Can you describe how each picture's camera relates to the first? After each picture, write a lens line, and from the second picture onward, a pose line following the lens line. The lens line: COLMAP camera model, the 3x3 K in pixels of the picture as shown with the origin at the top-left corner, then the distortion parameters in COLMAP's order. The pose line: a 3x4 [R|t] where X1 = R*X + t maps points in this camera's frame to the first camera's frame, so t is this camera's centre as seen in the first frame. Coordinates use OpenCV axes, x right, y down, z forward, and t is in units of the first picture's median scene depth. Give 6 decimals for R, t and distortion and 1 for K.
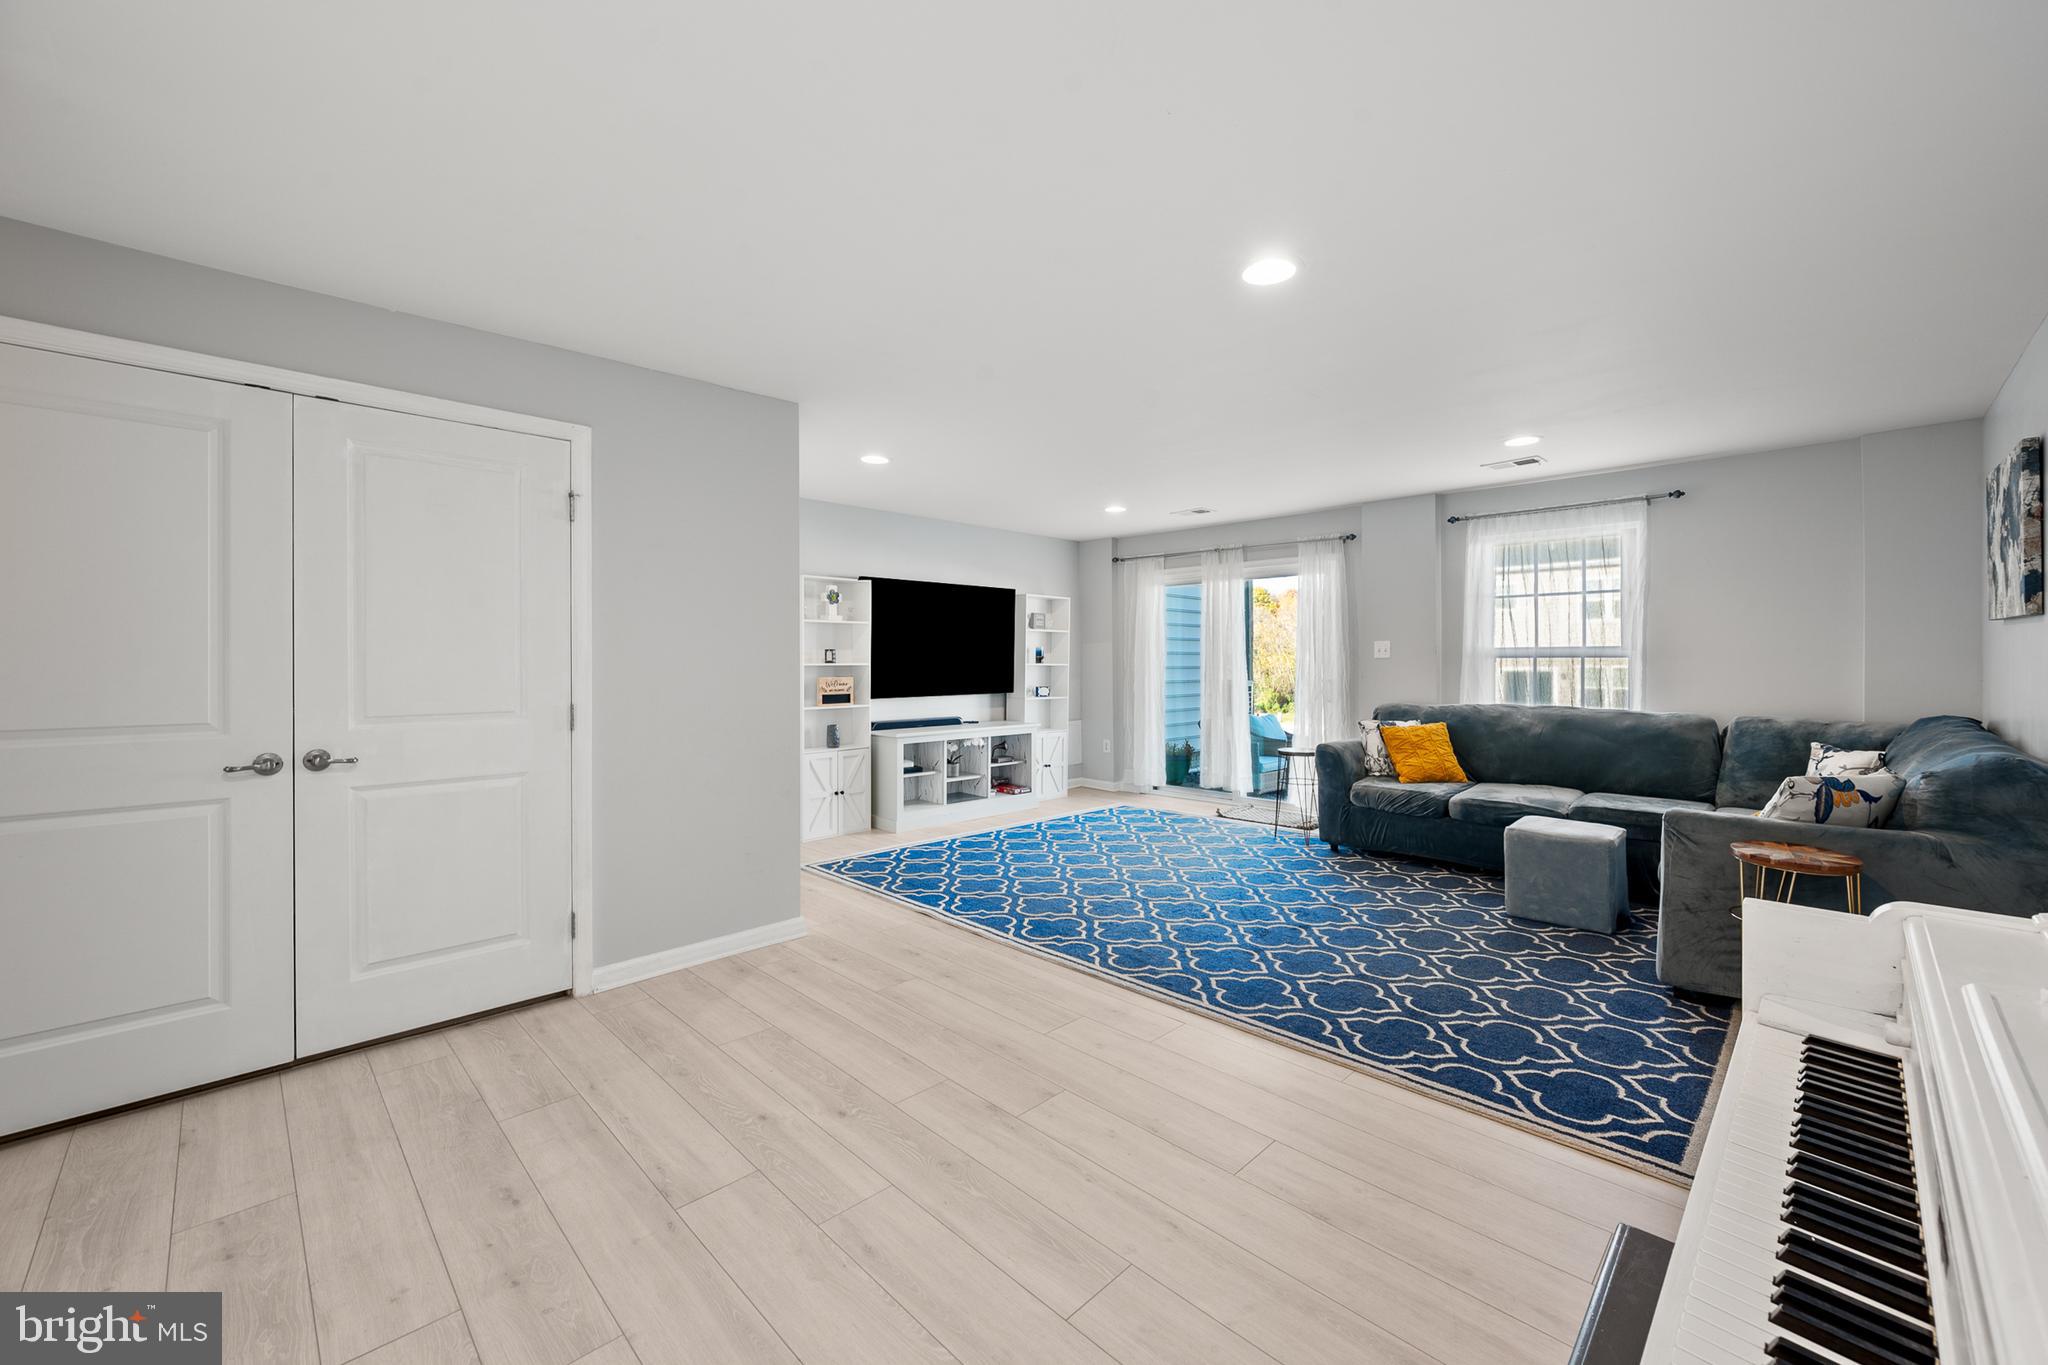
lens RADIAL K [[812.2, 0, 1036.3], [0, 812.2, 661.9], [0, 0, 1]] dist [0.000617, -0.000233]
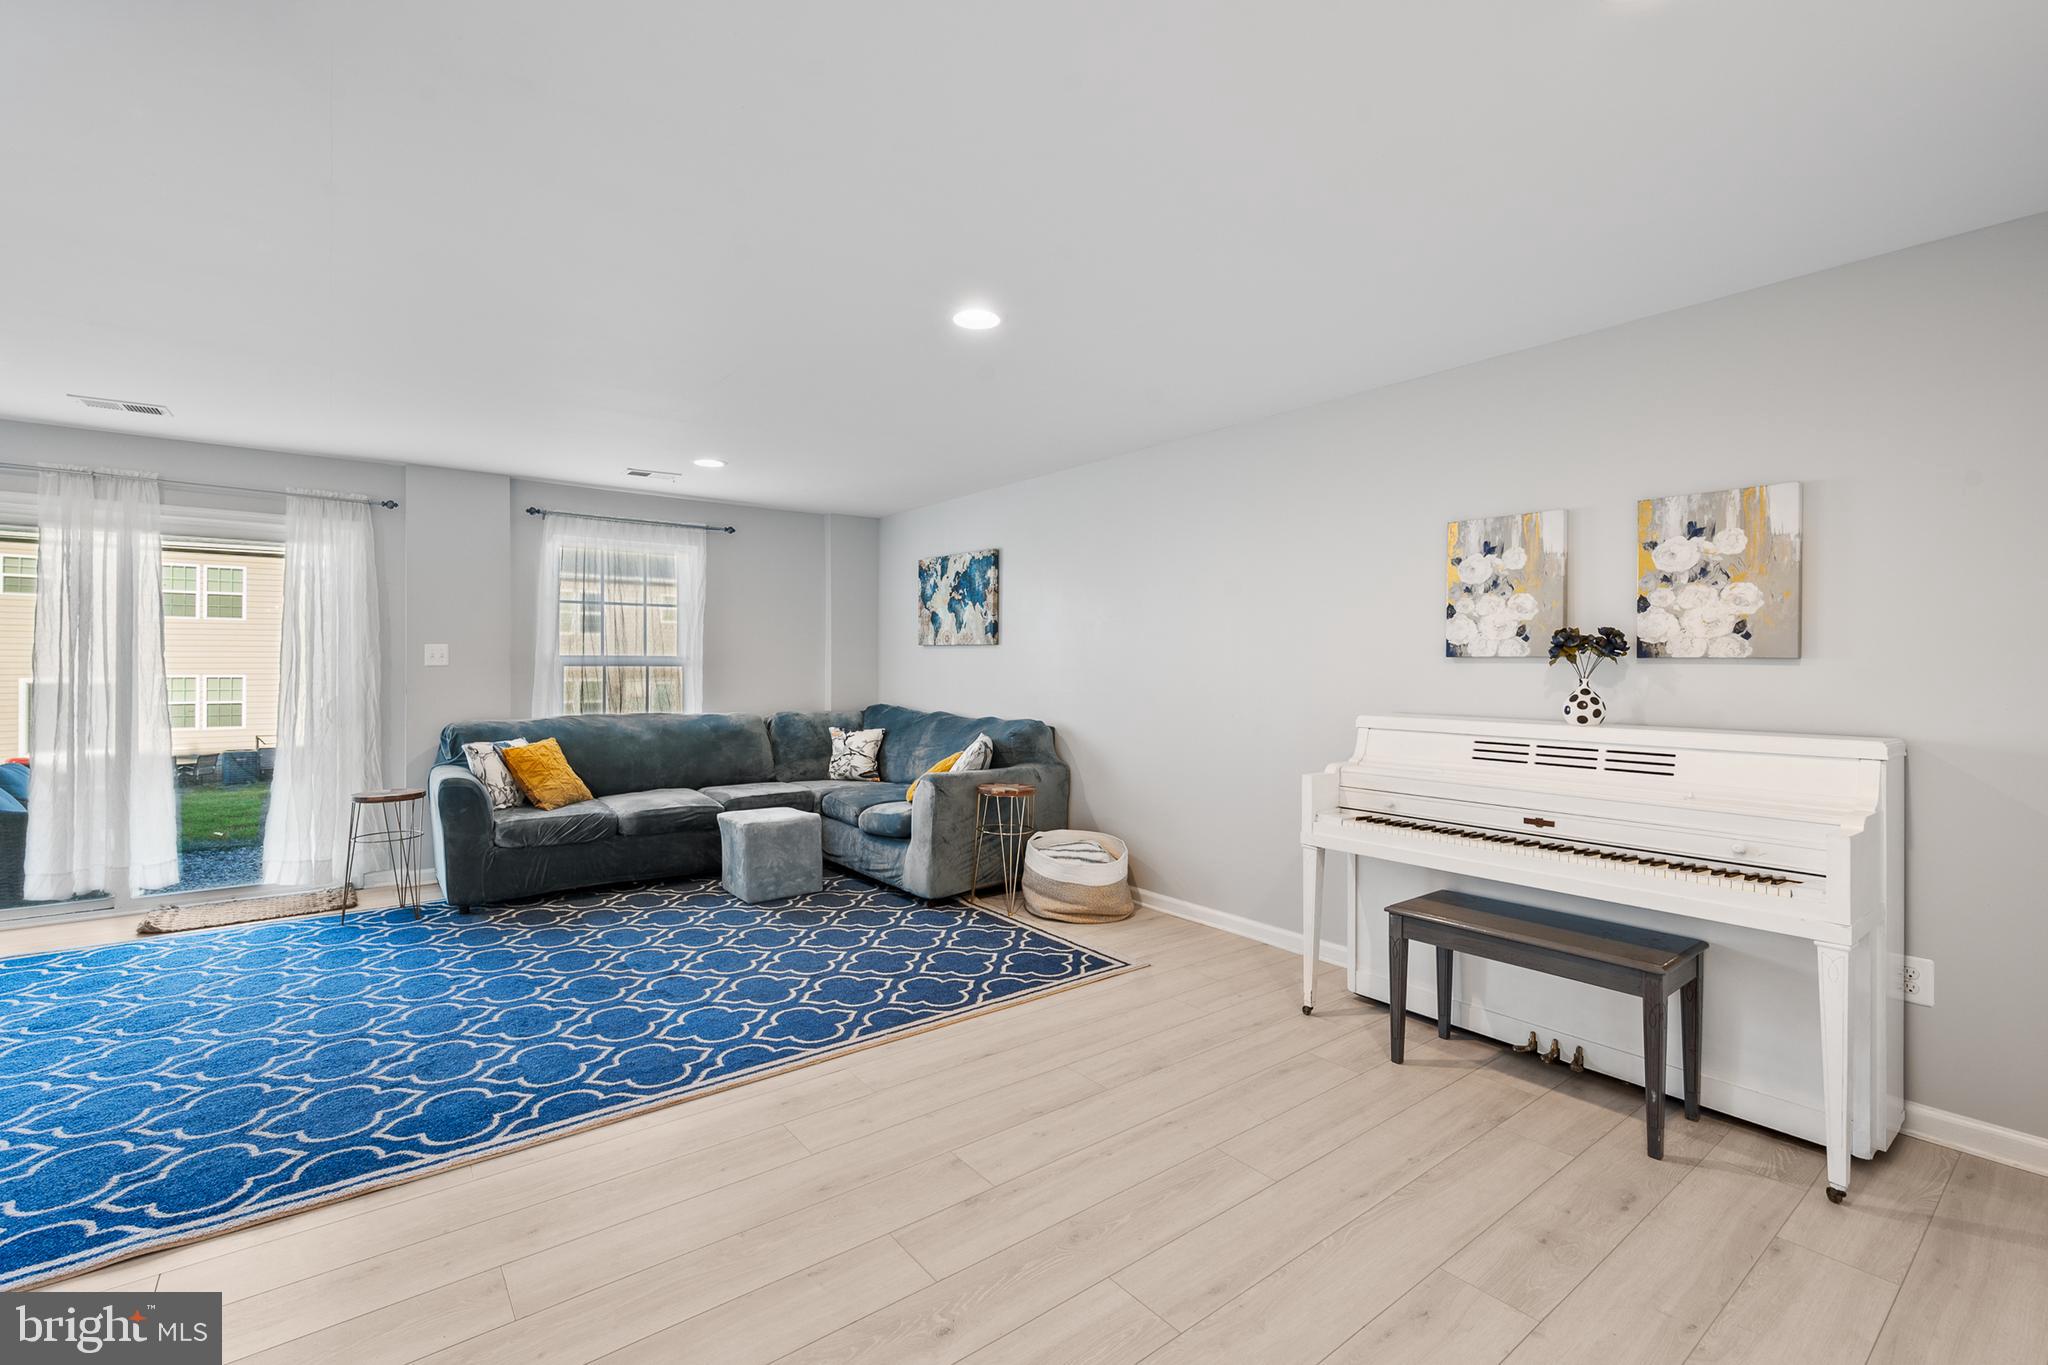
lens RADIAL K [[891.7, 0, 1037.5], [0, 891.7, 664.9], [0, 0, 1]] dist [-0.000695, -0.000280]
pose [[0.122383, 0.004545, 0.992473, -0.455401], [0.000550, 0.999989, -0.004647, -0.001475], [-0.992483, 0.001115, 0.122379, 0.386100]]
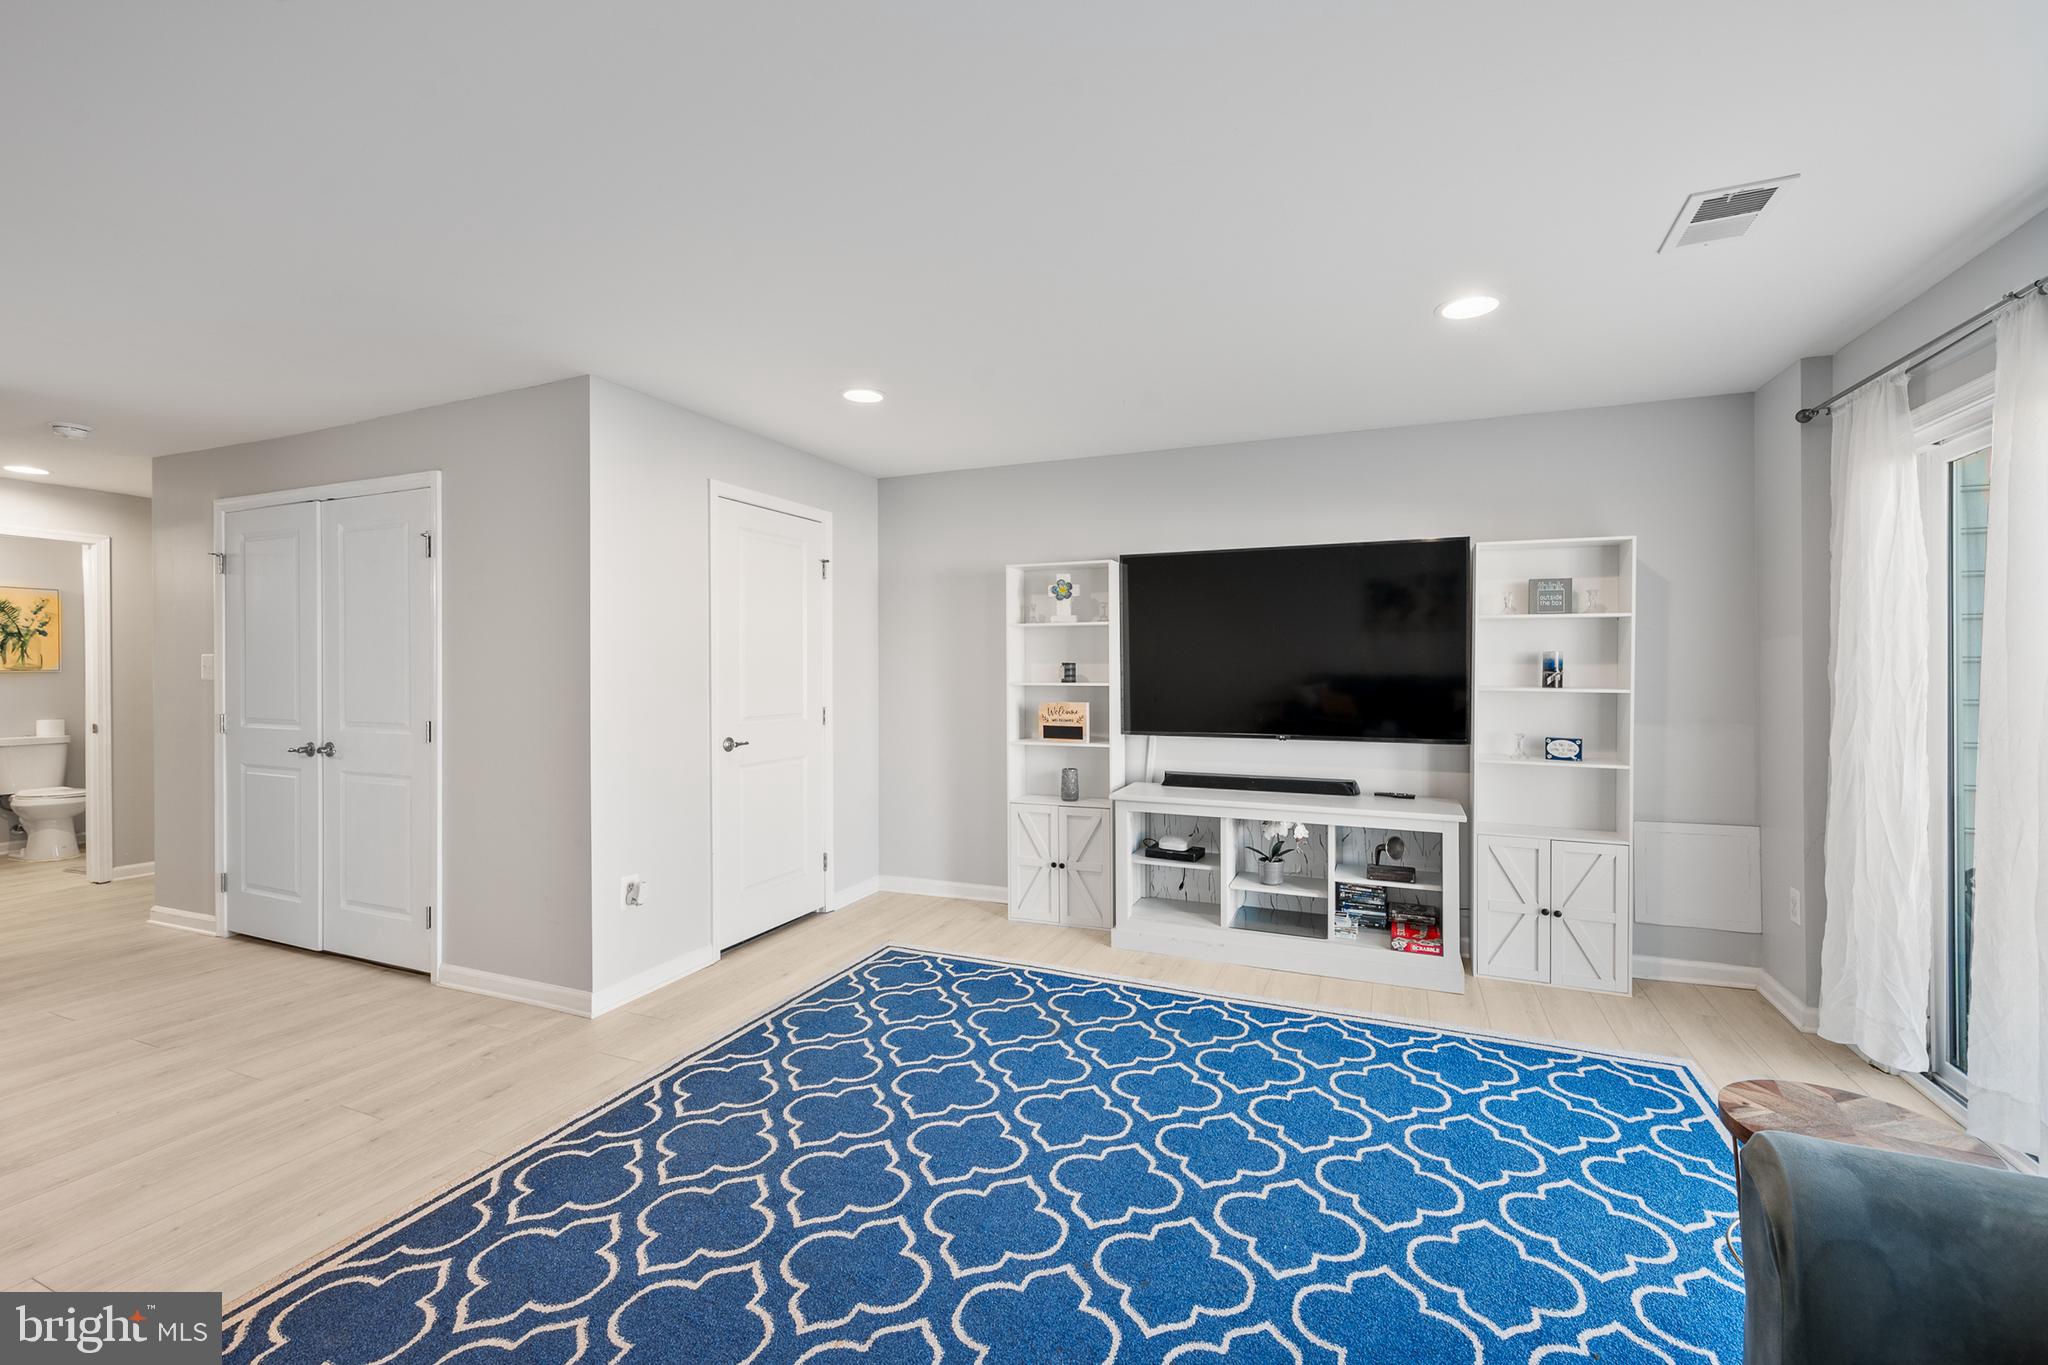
lens RADIAL K [[856.9, 0, 1034.5], [0, 856.9, 664.4], [0, 0, 1]] dist [0.000582, -0.000173]
pose [[0.376104, -0.002108, -0.926575, 0.529969], [-0.000916, 0.999996, -0.002647, -0.014742], [0.926577, 0.001845, 0.376100, 0.835822]]
